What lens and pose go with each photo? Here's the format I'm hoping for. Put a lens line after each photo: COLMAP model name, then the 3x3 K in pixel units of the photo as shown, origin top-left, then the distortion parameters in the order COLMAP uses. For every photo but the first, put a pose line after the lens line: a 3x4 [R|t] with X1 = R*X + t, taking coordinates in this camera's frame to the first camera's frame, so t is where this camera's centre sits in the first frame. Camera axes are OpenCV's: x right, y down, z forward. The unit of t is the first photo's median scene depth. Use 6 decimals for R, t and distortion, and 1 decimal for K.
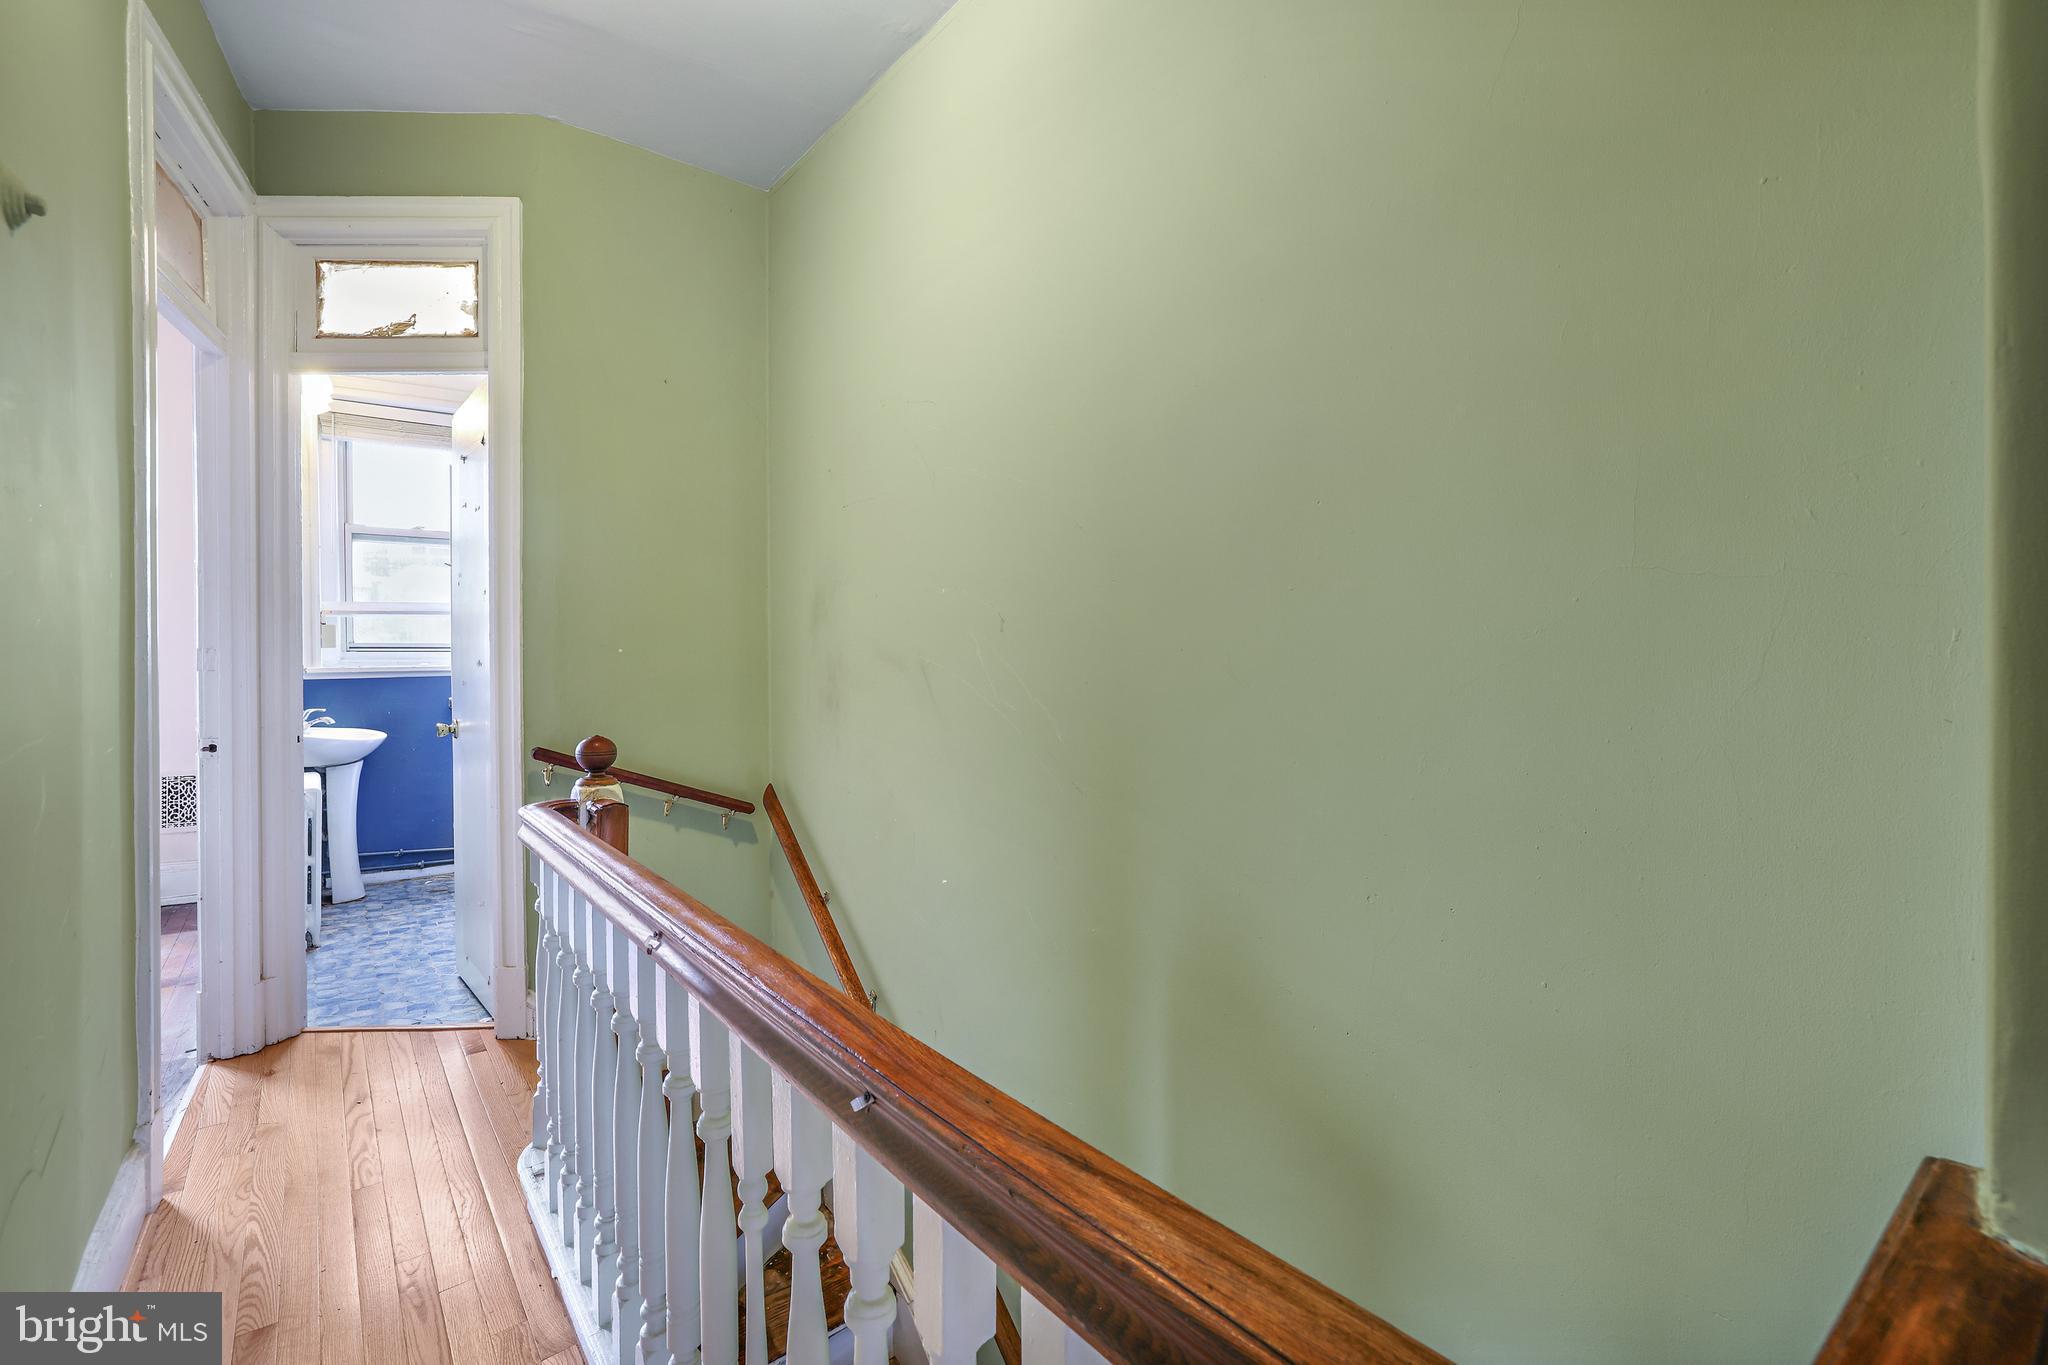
lens RADIAL K [[987.1, 0, 1028.7], [0, 987.1, 665.7], [0, 0, 1]] dist [0.002415, 0.000131]
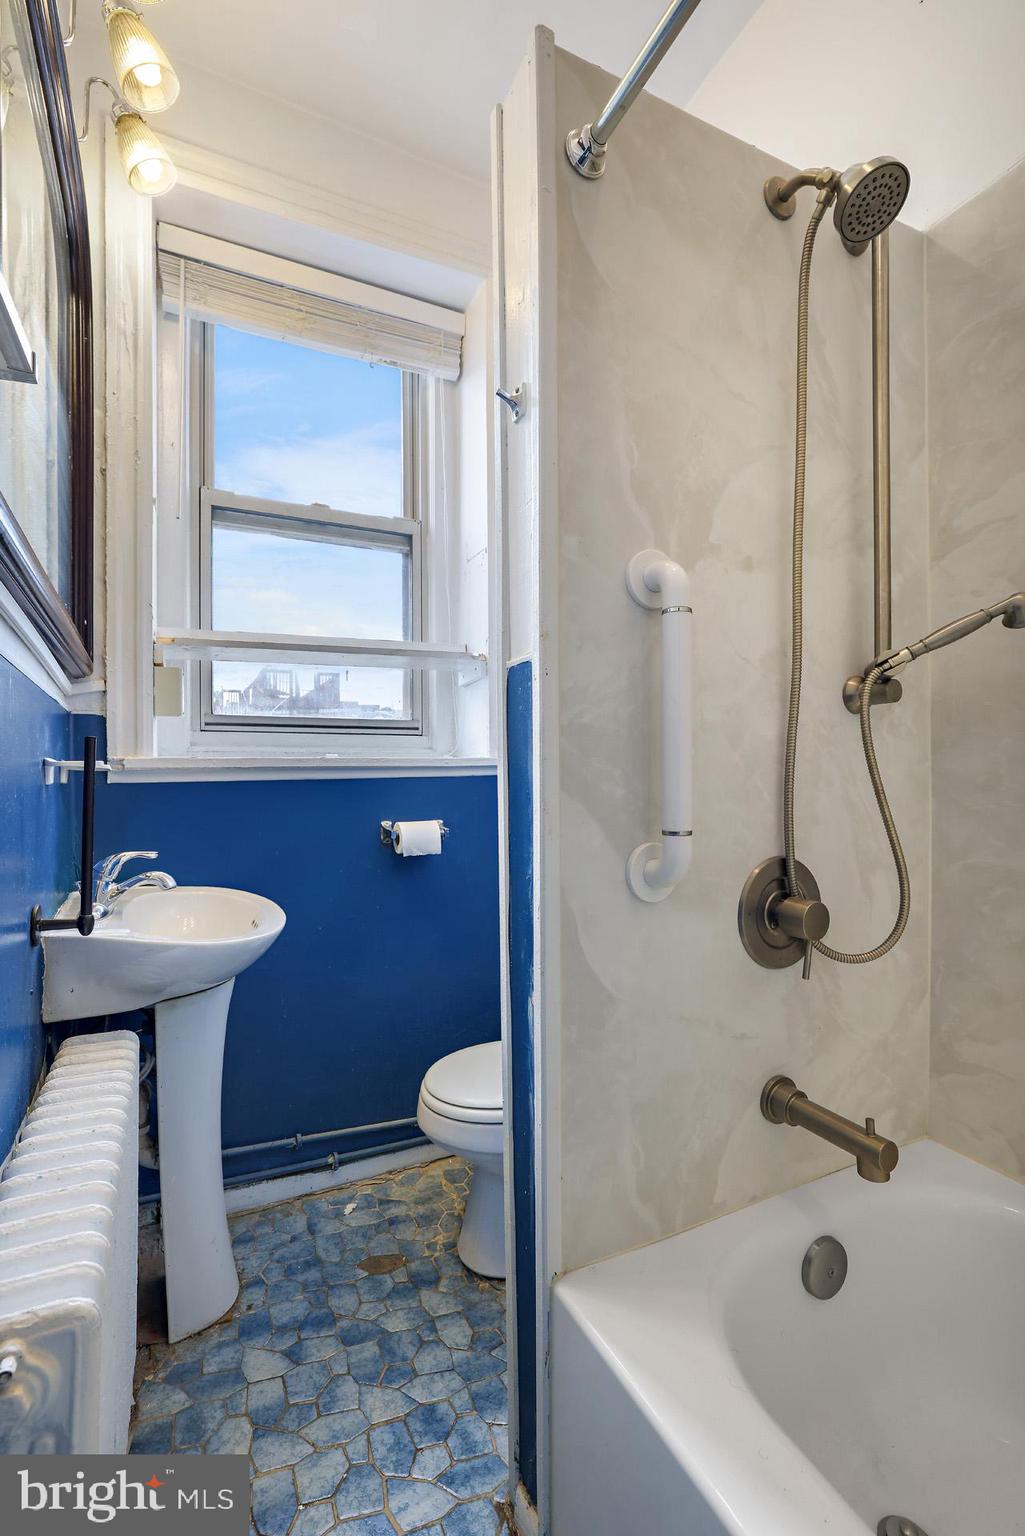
lens RADIAL K [[740.3, 0, 516.8], [0, 740.3, 782.5], [0, 0, 1]] dist [0.002415, 0.000131]
pose [[0.979860, -0.001768, -0.199676, -0.463692], [-0.001170, 0.999893, -0.014597, 0.016844], [0.199680, 0.014537, 0.979753, 0.671211]]
